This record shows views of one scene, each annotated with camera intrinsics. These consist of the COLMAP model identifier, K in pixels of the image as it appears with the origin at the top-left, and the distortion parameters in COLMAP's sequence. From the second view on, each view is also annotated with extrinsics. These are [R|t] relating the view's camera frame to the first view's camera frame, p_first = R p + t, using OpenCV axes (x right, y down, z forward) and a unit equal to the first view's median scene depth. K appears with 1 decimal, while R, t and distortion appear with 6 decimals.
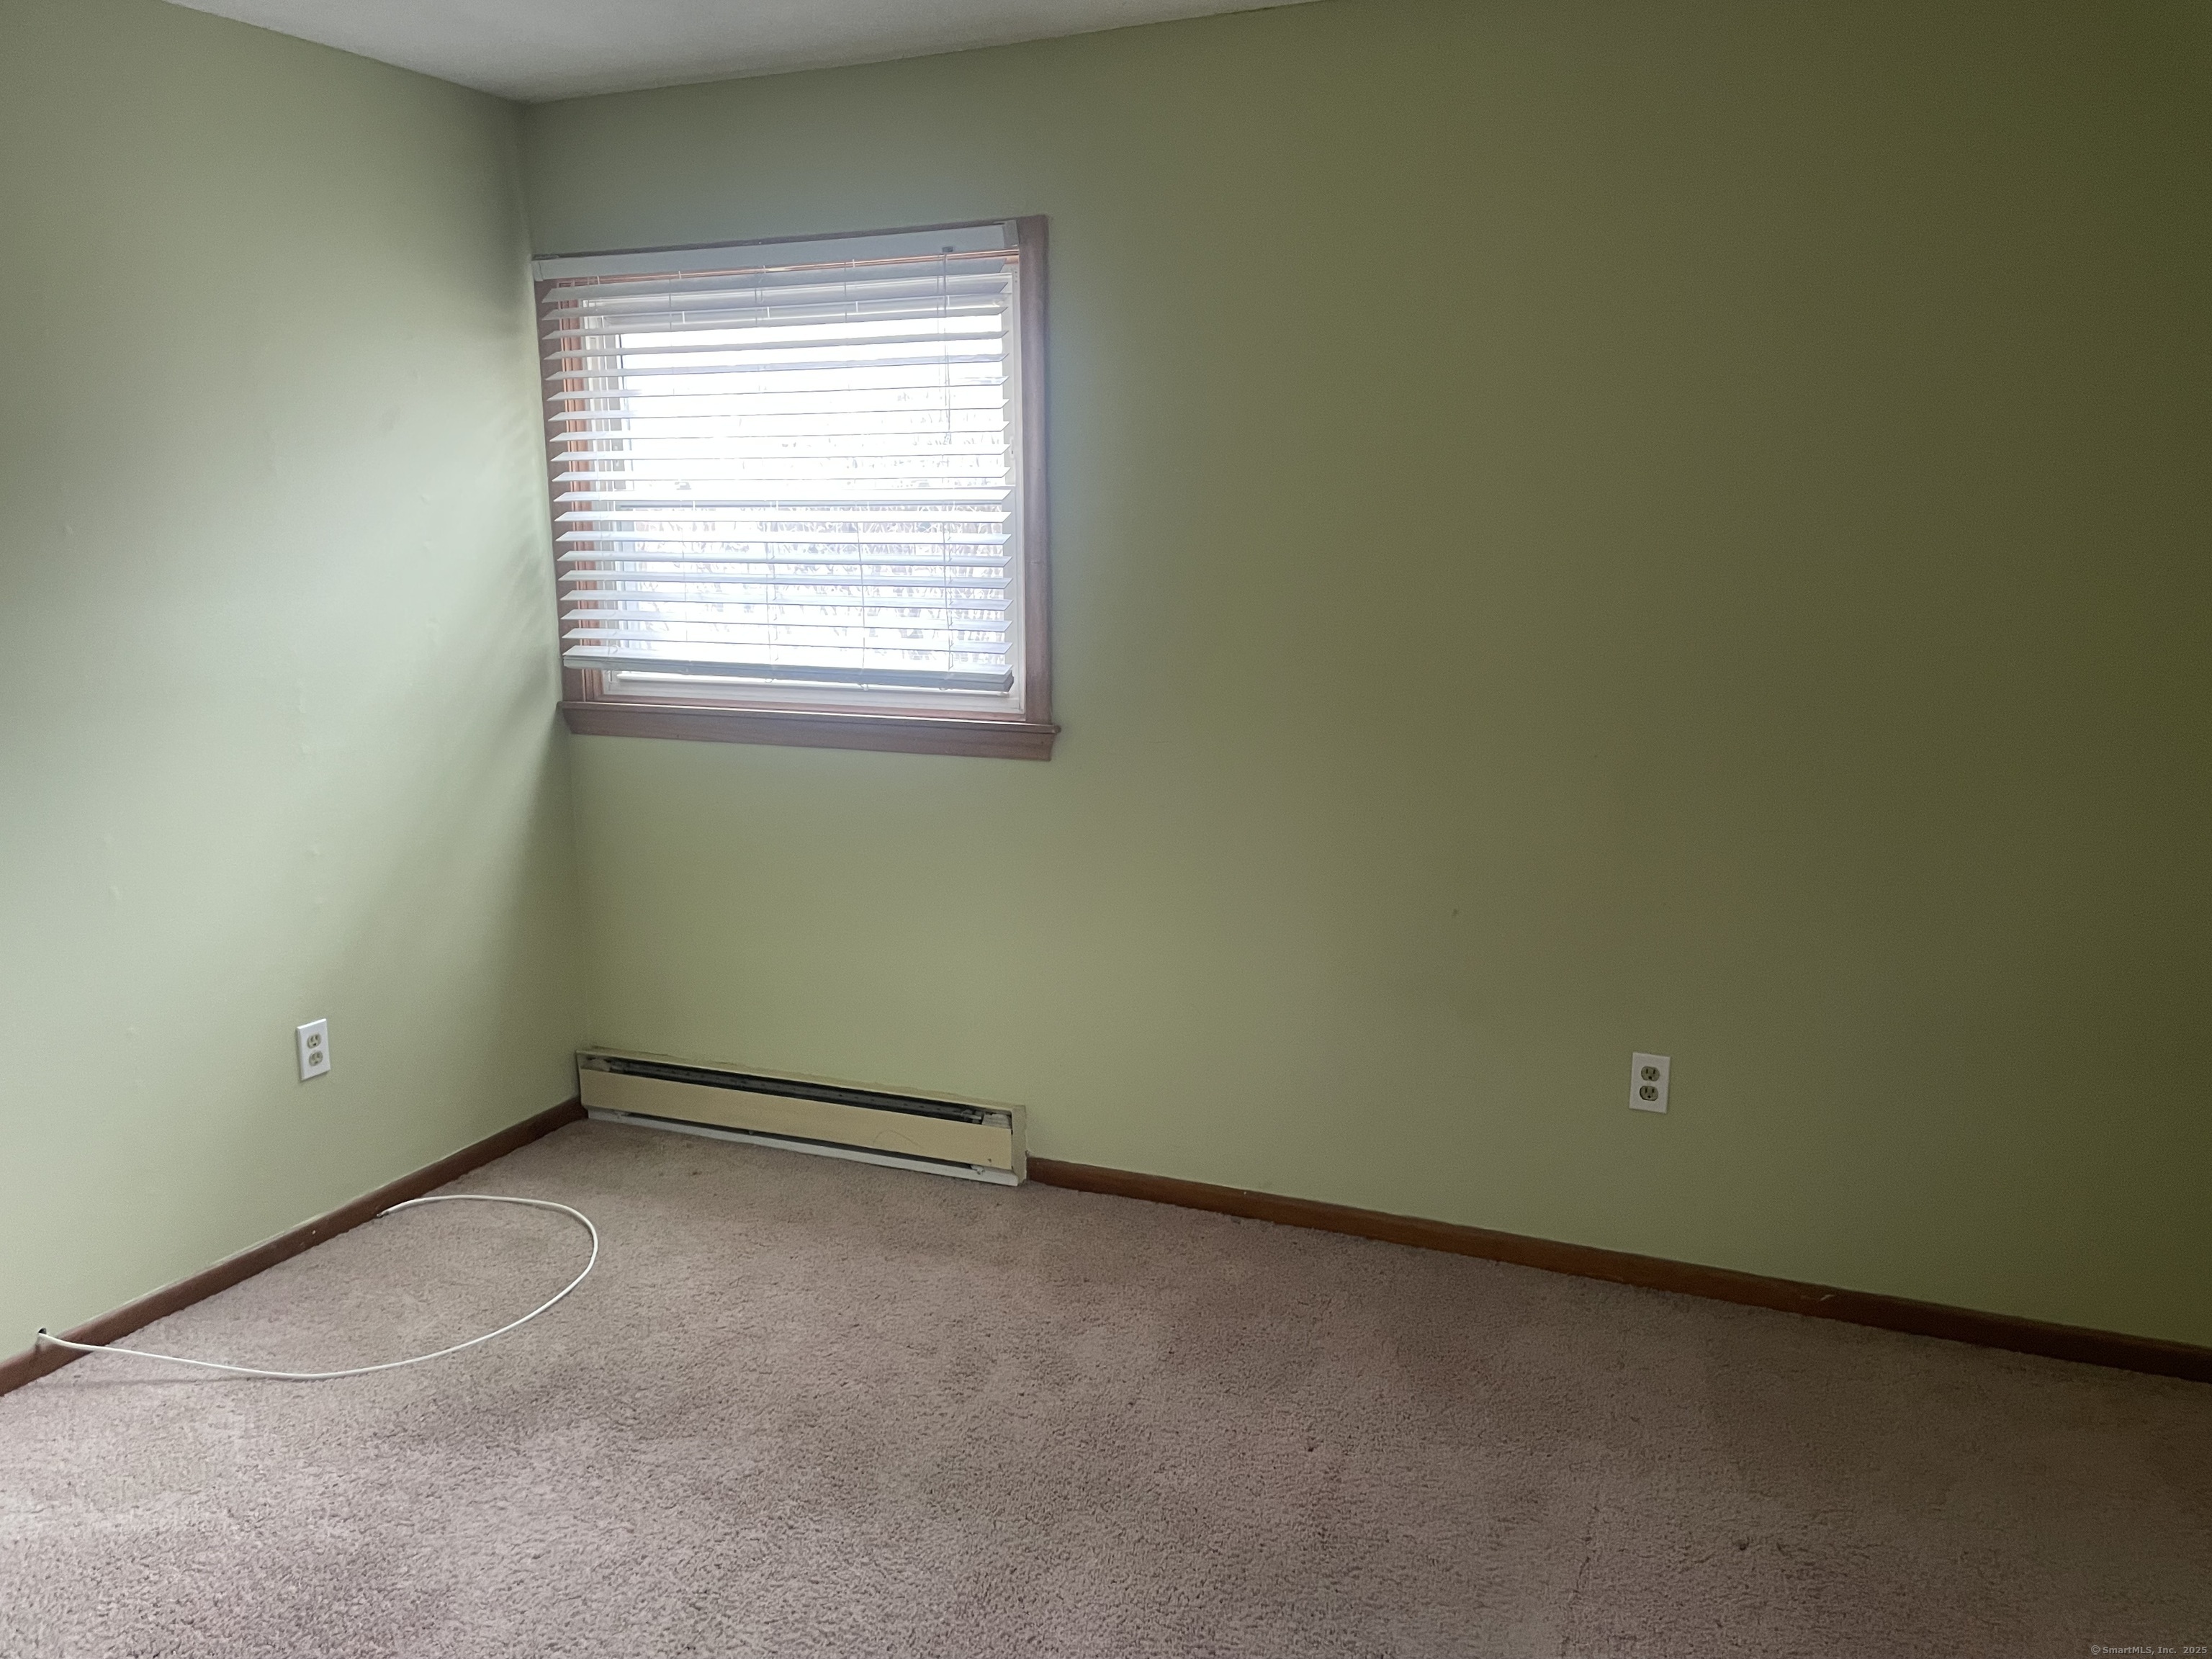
lens RADIAL K [[1722.6, 0, 1112.3], [0, 1722.6, 843.1], [0, 0, 1]] dist [0.105275, -0.150560]
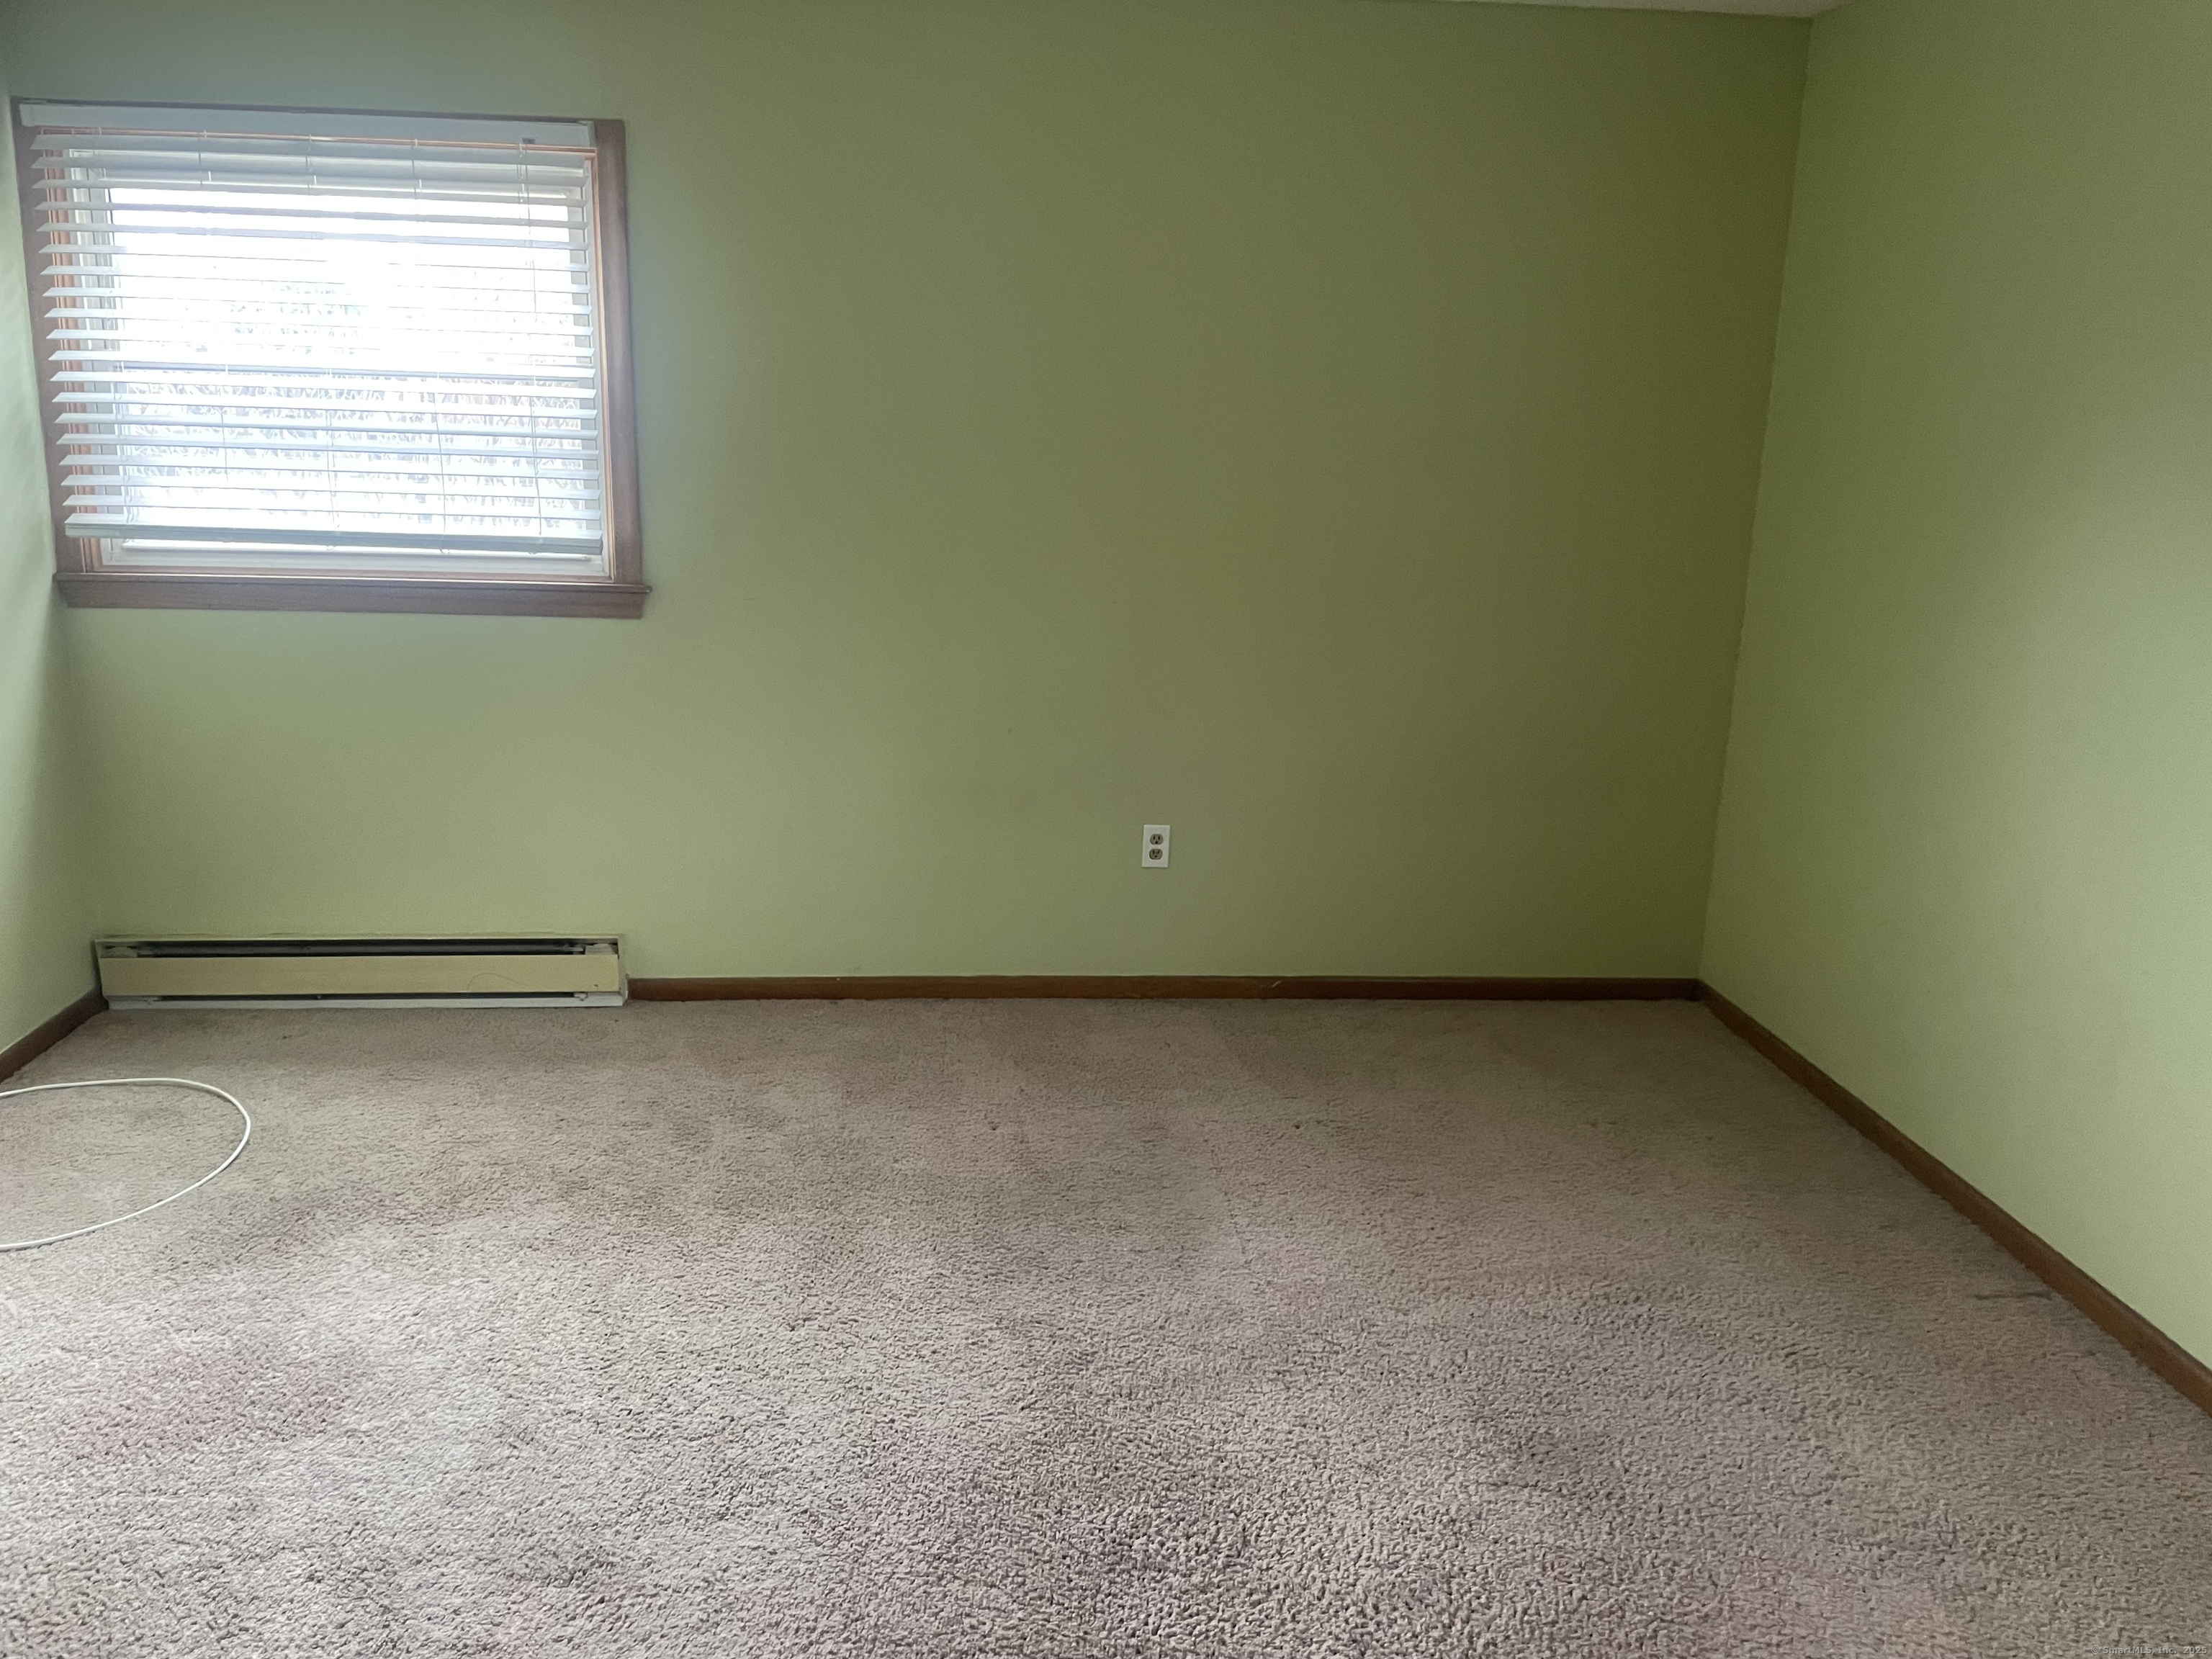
lens RADIAL K [[1722.6, 0, 1112.3], [0, 1722.6, 843.1], [0, 0, 1]] dist [0.105275, -0.150560]
pose [[0.876003, -0.082964, 0.475116, -0.299055], [0.058513, 0.996099, 0.066053, 0.038608], [-0.478742, -0.030062, 0.877441, -0.127989]]
